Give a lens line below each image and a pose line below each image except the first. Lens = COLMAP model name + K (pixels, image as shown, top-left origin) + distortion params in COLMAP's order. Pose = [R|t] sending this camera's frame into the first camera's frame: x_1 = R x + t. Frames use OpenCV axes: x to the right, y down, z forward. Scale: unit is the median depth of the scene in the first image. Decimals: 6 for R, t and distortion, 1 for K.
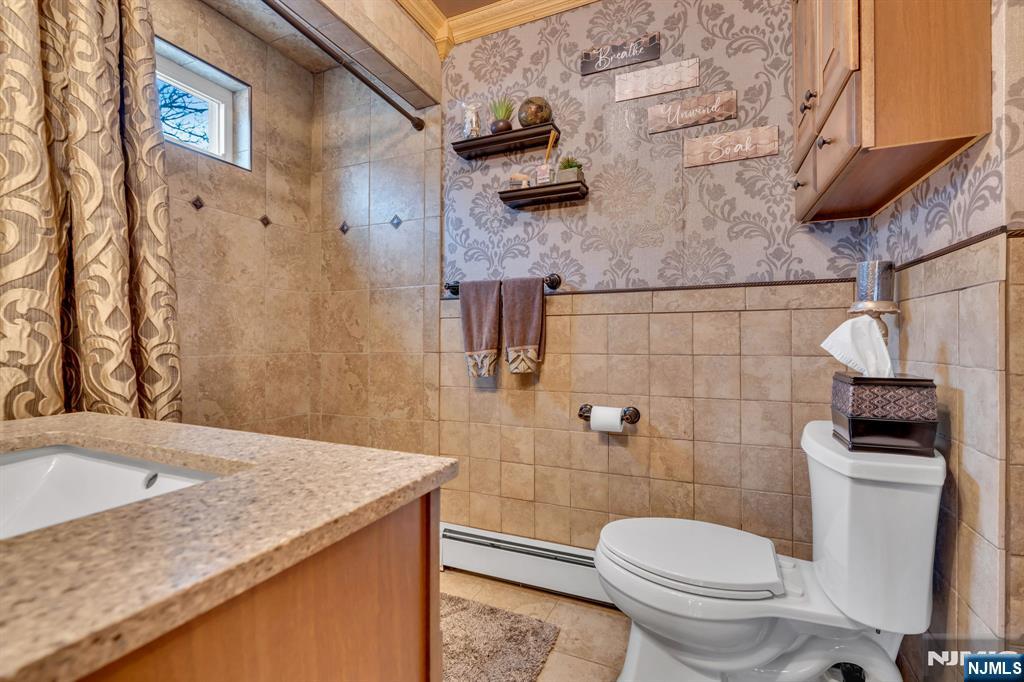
lens RADIAL K [[455.8, 0, 512.8], [0, 455.8, 340.2], [0, 0, 1]] dist [-0.004700, -0.000362]
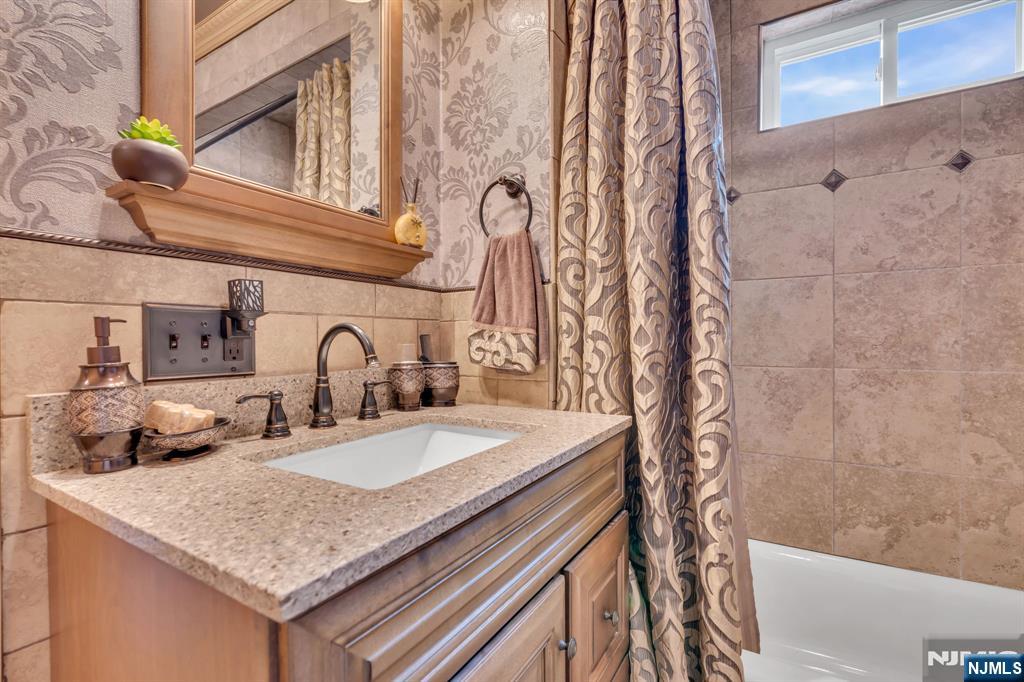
lens RADIAL K [[455.8, 0, 515.0], [0, 455.8, 342.6], [0, 0, 1]] dist [-0.004700, -0.000362]
pose [[-0.124203, 0.006560, -0.992235, 0.220968], [0.003730, 0.999974, 0.006144, -0.034437], [0.992250, -0.002938, -0.124225, 0.723048]]
